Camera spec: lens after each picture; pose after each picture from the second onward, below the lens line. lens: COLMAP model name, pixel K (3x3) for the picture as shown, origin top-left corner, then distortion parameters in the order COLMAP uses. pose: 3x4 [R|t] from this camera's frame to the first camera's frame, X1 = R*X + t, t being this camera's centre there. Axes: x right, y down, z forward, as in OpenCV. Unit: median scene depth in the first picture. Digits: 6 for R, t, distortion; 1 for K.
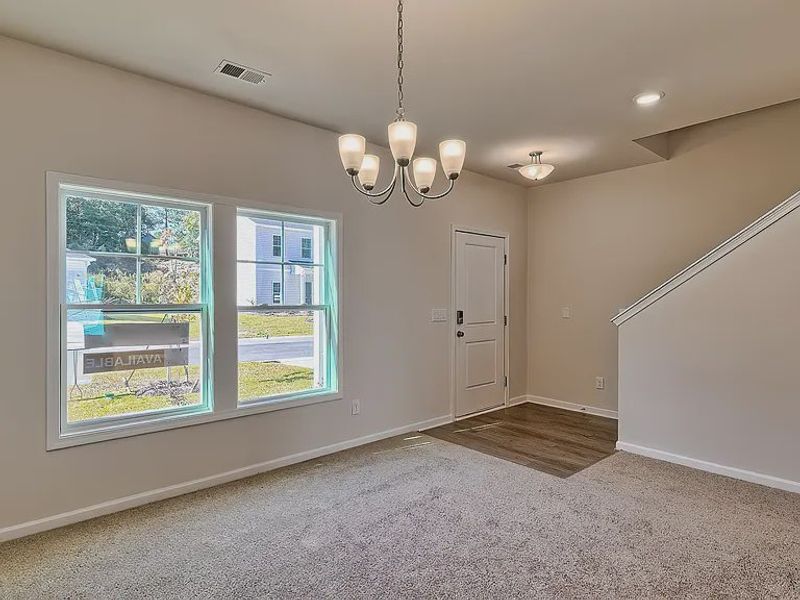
lens RADIAL K [[433.9, 0, 400.0], [0, 433.9, 300.0], [0, 0, 1]] dist [0.001175, -0.000006]
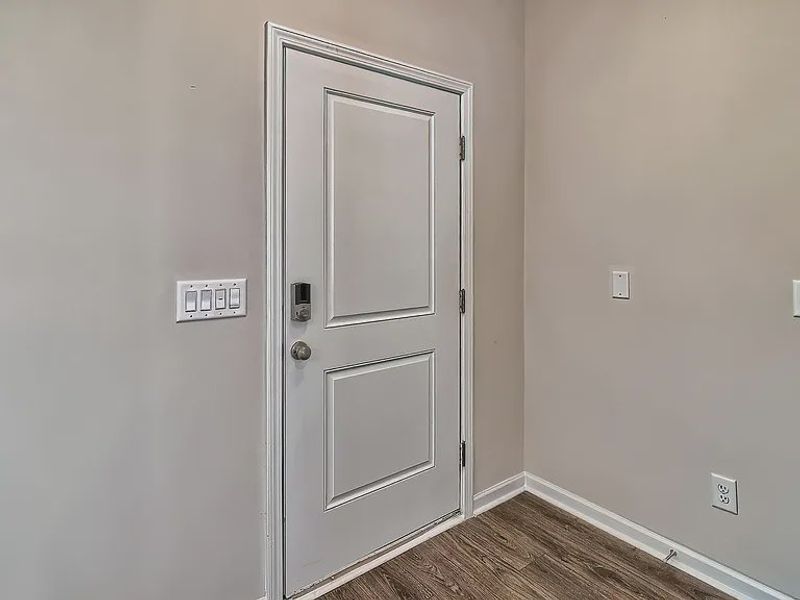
lens RADIAL K [[433.9, 0, 400.0], [0, 433.9, 300.0], [0, 0, 1]] dist [0.001175, -0.000006]
pose [[0.994307, -0.031522, -0.101780, 0.230323], [0.039915, 0.995874, 0.081500, 0.011296], [0.098791, -0.085098, 0.991463, 0.607587]]
